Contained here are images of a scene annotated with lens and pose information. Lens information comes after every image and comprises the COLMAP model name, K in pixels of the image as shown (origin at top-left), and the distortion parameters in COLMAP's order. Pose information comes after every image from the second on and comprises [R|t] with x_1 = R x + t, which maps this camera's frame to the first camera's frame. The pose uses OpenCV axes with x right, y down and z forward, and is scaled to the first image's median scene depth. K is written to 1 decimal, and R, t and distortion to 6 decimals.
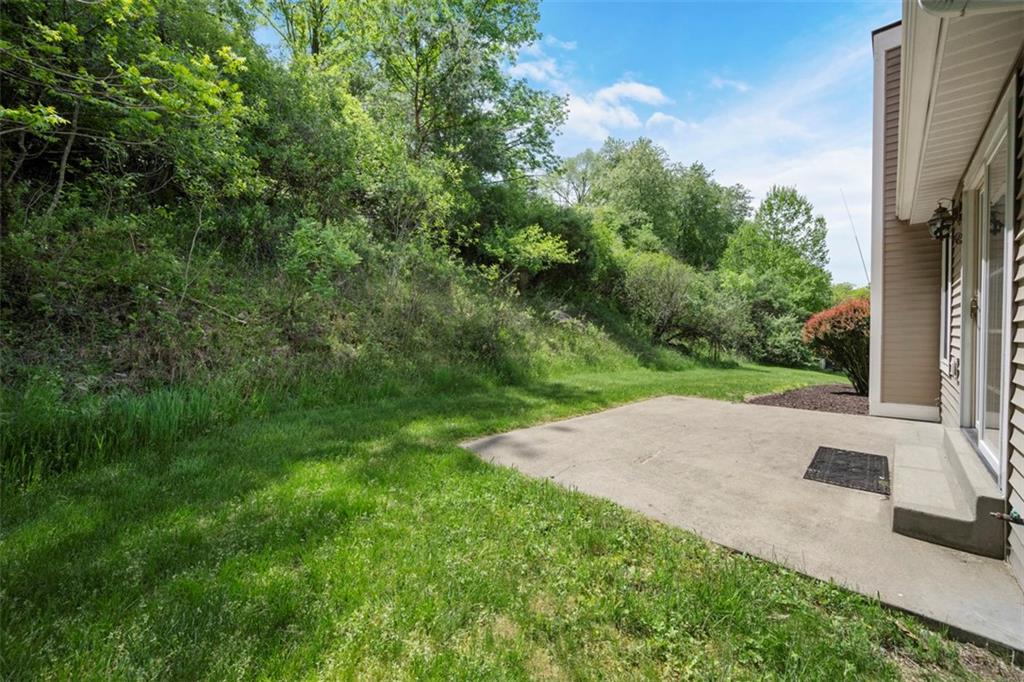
lens RADIAL K [[401.3, 0, 508.6], [0, 401.3, 337.3], [0, 0, 1]] dist [0.001645, -0.000007]
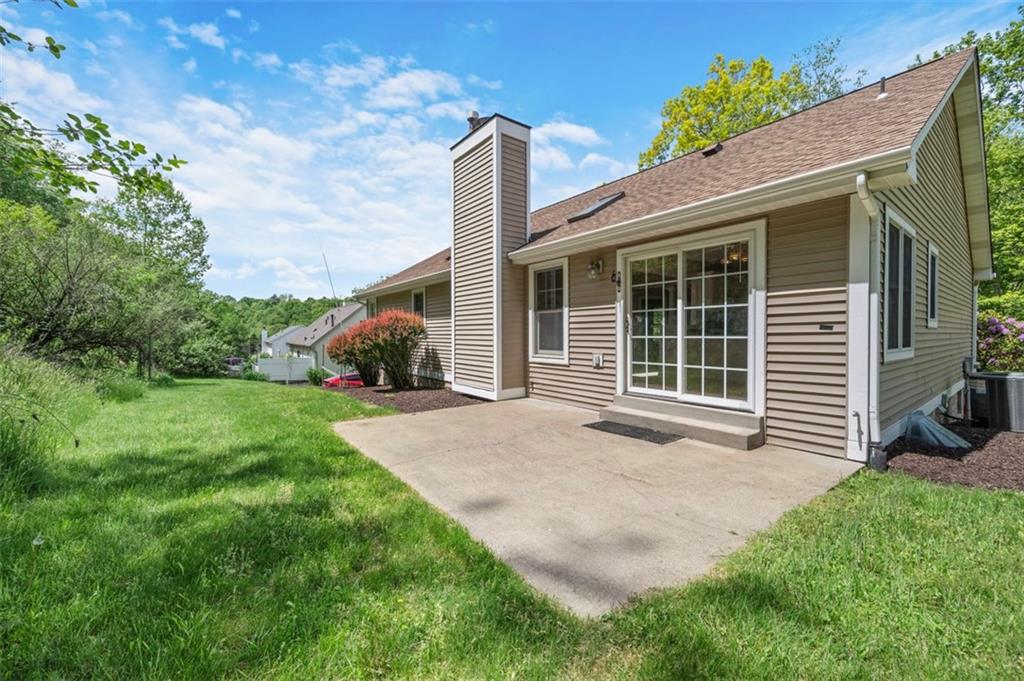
lens RADIAL K [[401.2, 0, 511.1], [0, 401.2, 336.7], [0, 0, 1]] dist [0.000430, 0.000163]
pose [[0.147038, -0.006015, 0.989113, -0.542622], [0.022930, 0.999734, 0.002671, -0.025356], [-0.988865, 0.022288, 0.147137, 1.012629]]
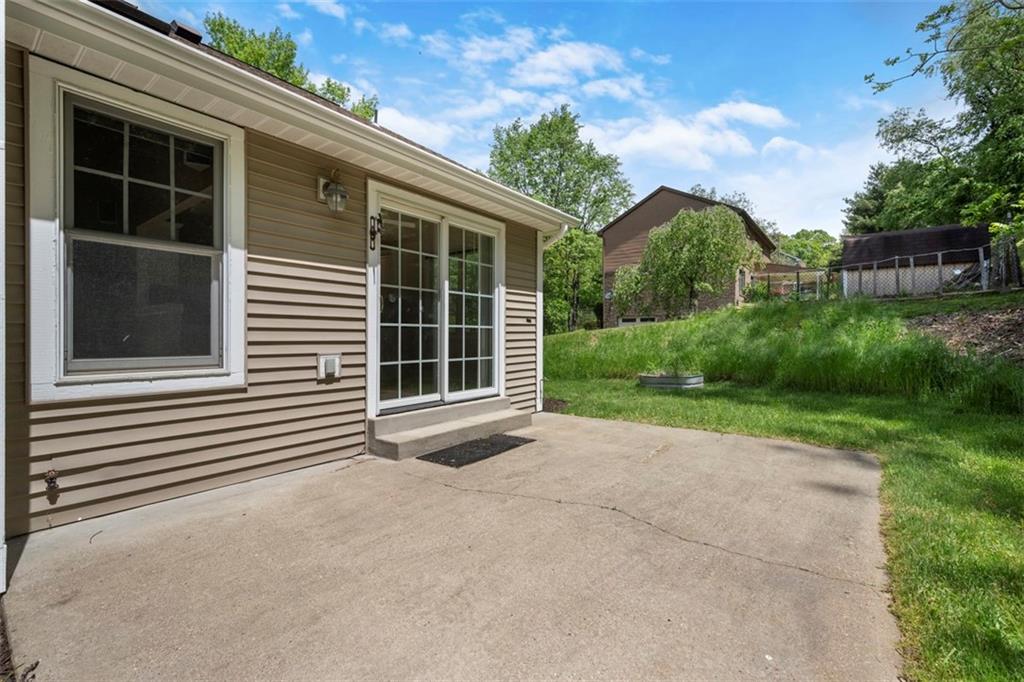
lens RADIAL K [[441.6, 0, 512.6], [0, 441.6, 339.2], [0, 0, 1]] dist [-0.001964, -0.000015]
pose [[-0.991874, -0.000329, -0.127223, 0.769588], [-0.003421, 0.999704, 0.024085, -0.001498], [0.127178, 0.024325, -0.991582, 1.844338]]
